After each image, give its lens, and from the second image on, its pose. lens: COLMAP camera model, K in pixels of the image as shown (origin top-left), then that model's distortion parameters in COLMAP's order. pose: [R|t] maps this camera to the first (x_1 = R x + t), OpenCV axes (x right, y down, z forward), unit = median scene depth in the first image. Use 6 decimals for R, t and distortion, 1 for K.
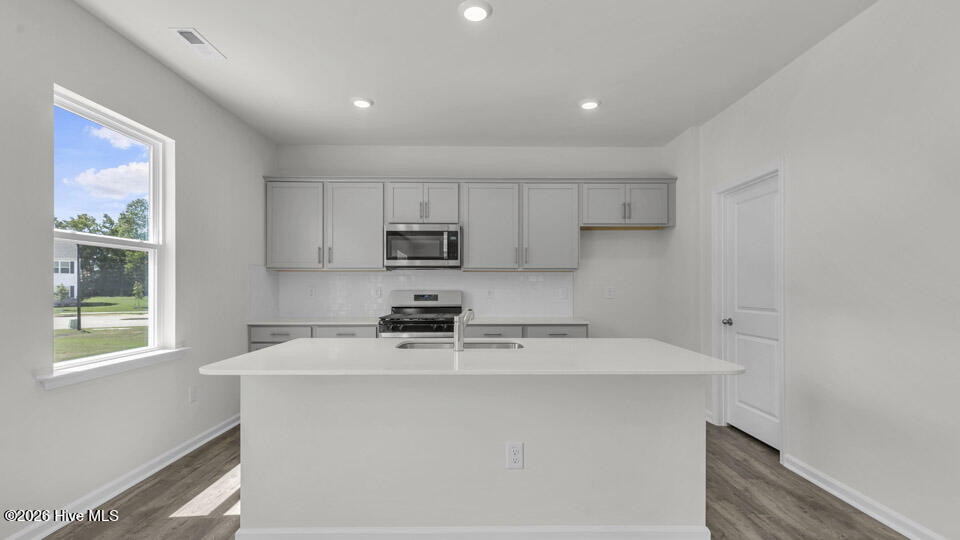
lens RADIAL K [[439.2, 0, 480.9], [0, 439.2, 280.6], [0, 0, 1]] dist [0.003572, 0.000223]
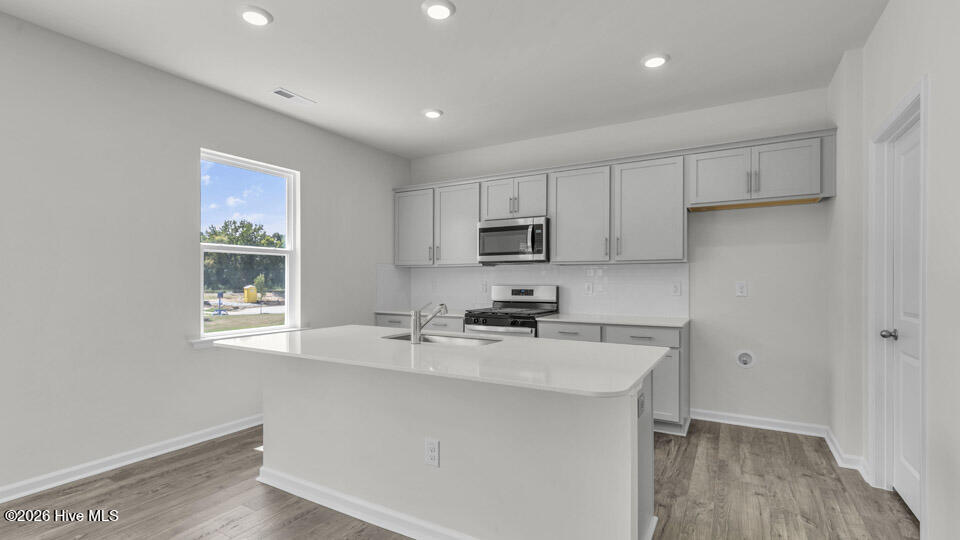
lens RADIAL K [[439.2, 0, 480.9], [0, 439.2, 280.6], [0, 0, 1]] dist [0.003572, 0.000223]
pose [[0.859064, -0.001064, -0.511866, 0.320116], [0.007761, 0.999910, 0.010946, 0.000256], [0.511809, -0.013376, 0.858995, 0.098809]]
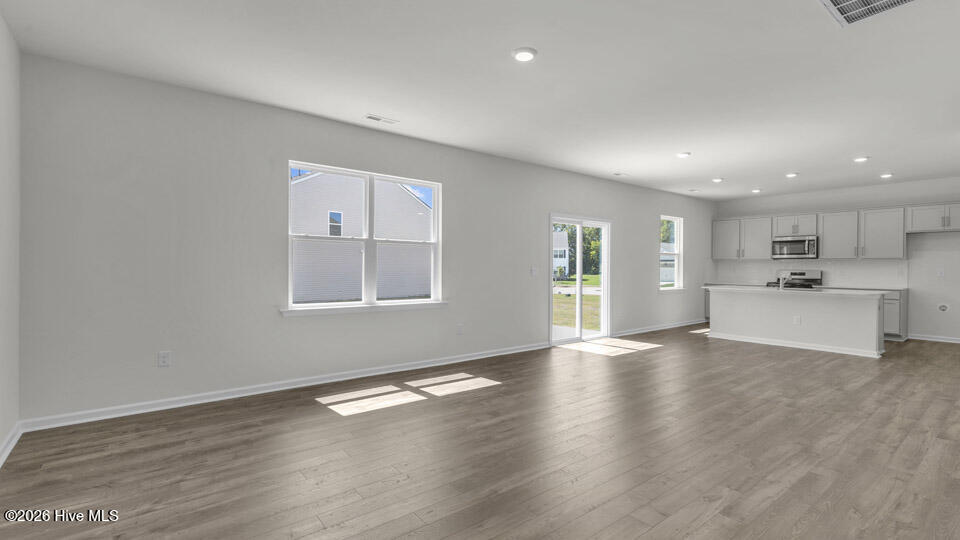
lens RADIAL K [[440.3, 0, 474.5], [0, 440.3, 266.8], [0, 0, 1]] dist [0.002952, -0.000454]
pose [[0.605818, 0.004685, -0.795590, 0.577717], [0.004071, 0.999951, 0.008988, -0.016190], [0.795593, -0.008684, 0.605769, -1.351444]]
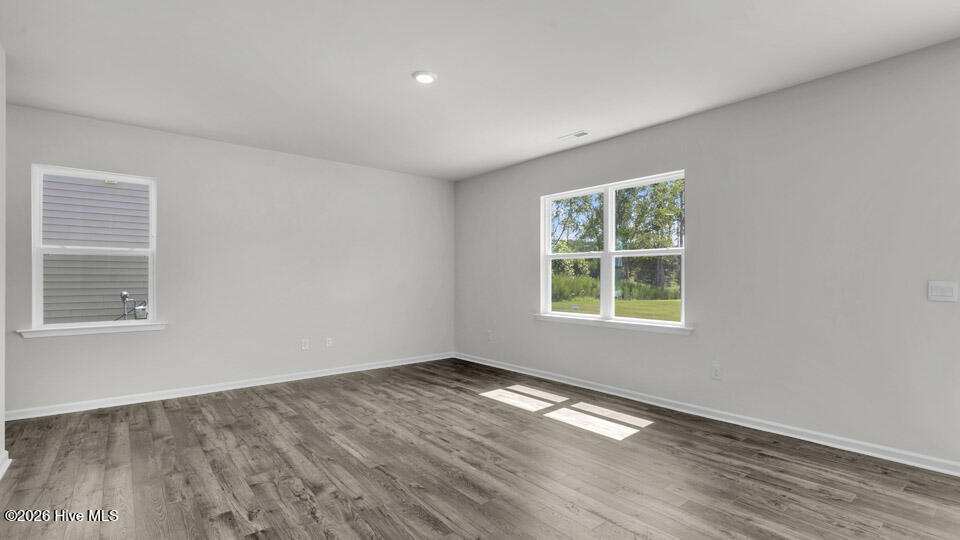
lens RADIAL K [[439.2, 0, 480.9], [0, 439.2, 280.6], [0, 0, 1]] dist [0.003572, 0.000223]
pose [[-0.780640, 0.003314, -0.624972, 0.442965], [0.008308, 0.999953, -0.005075, -0.003126], [0.624925, -0.009154, -0.780631, -0.212240]]
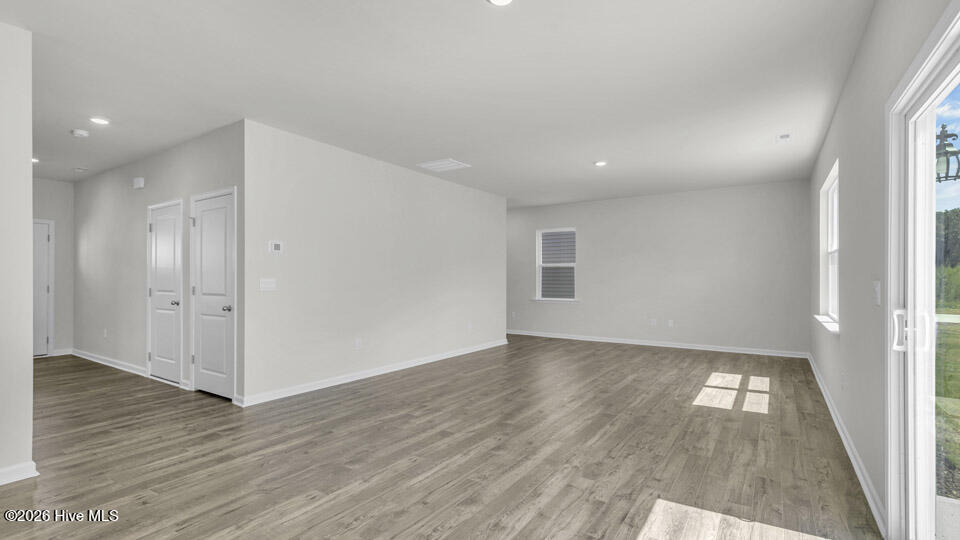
lens RADIAL K [[431.9, 0, 479.5], [0, 431.9, 285.4], [0, 0, 1]] dist [0.007802, 0.000416]
pose [[-0.821255, -0.006470, 0.570525, -0.382274], [-0.004673, 0.999978, 0.004614, 0.007215], [-0.570542, 0.001123, -0.821268, 0.401192]]
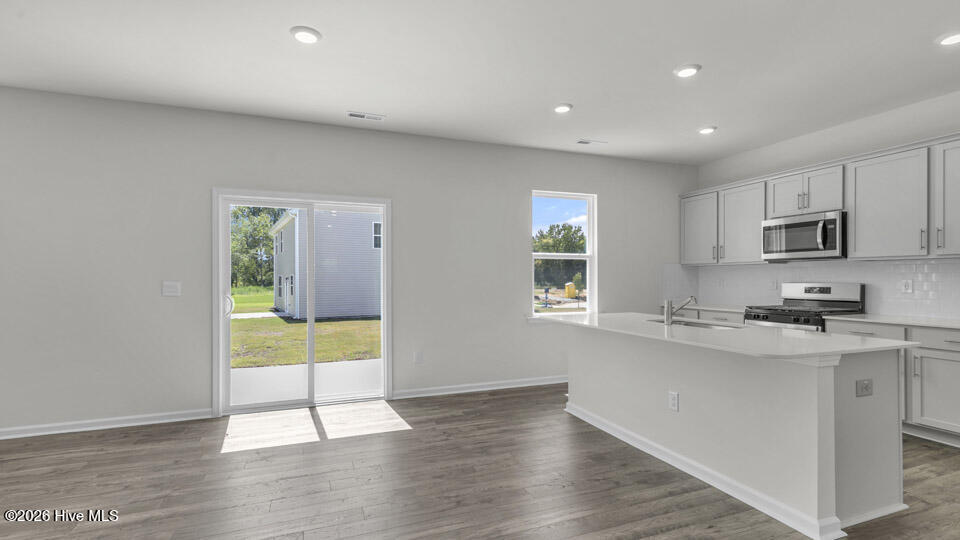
lens RADIAL K [[448.6, 0, 480.0], [0, 448.6, 270.0], [0, 0, 1]] dist [0.002689, 0.000804]
pose [[0.343035, -0.018397, -0.939142, 0.567190], [0.013322, 0.999803, -0.014719, -0.000647], [0.939228, -0.007462, 0.343213, -0.026248]]
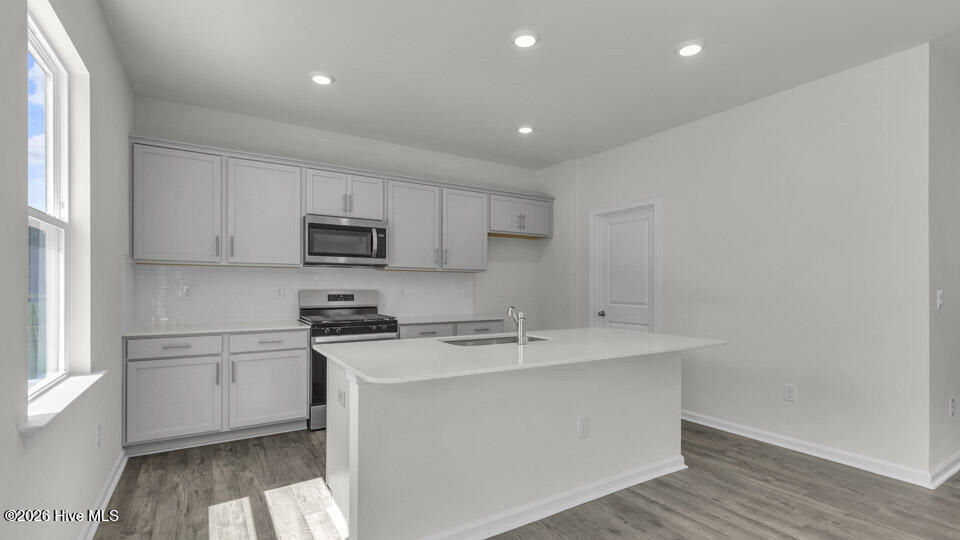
lens RADIAL K [[427.6, 0, 487.8], [0, 427.6, 289.8], [0, 0, 1]] dist [0.000600, 0.000143]
pose [[0.856350, -0.000936, 0.516395, -0.343860], [-0.011971, 0.999694, 0.021663, -0.000819], [-0.516257, -0.024733, 0.856076, 0.066485]]
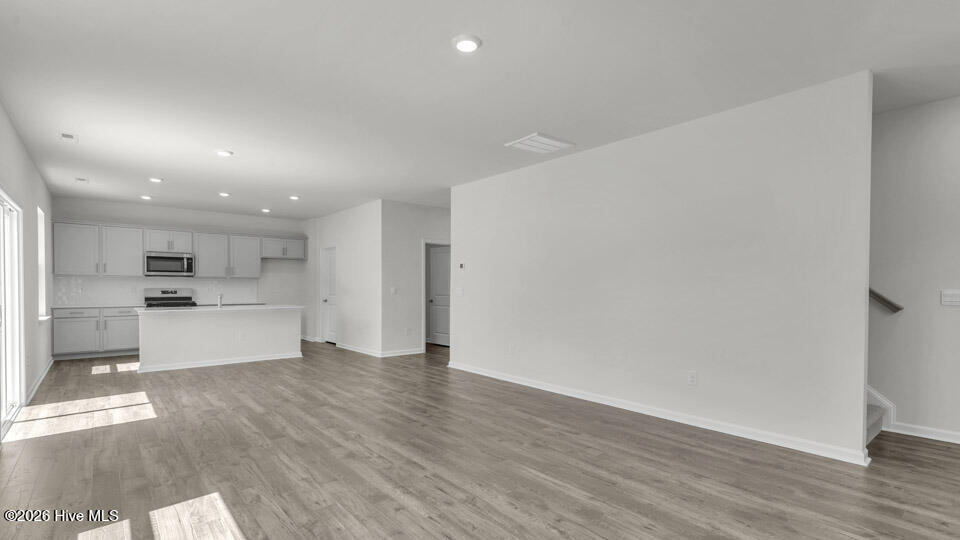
lens RADIAL K [[455.7, 0, 479.9], [0, 455.7, 288.8], [0, 0, 1]] dist [0.028693, -0.000231]
pose [[0.777842, 0.000397, 0.628460, -0.341054], [-0.011243, 0.999849, 0.013283, -0.016401], [-0.628359, -0.017398, 0.777729, -1.373336]]
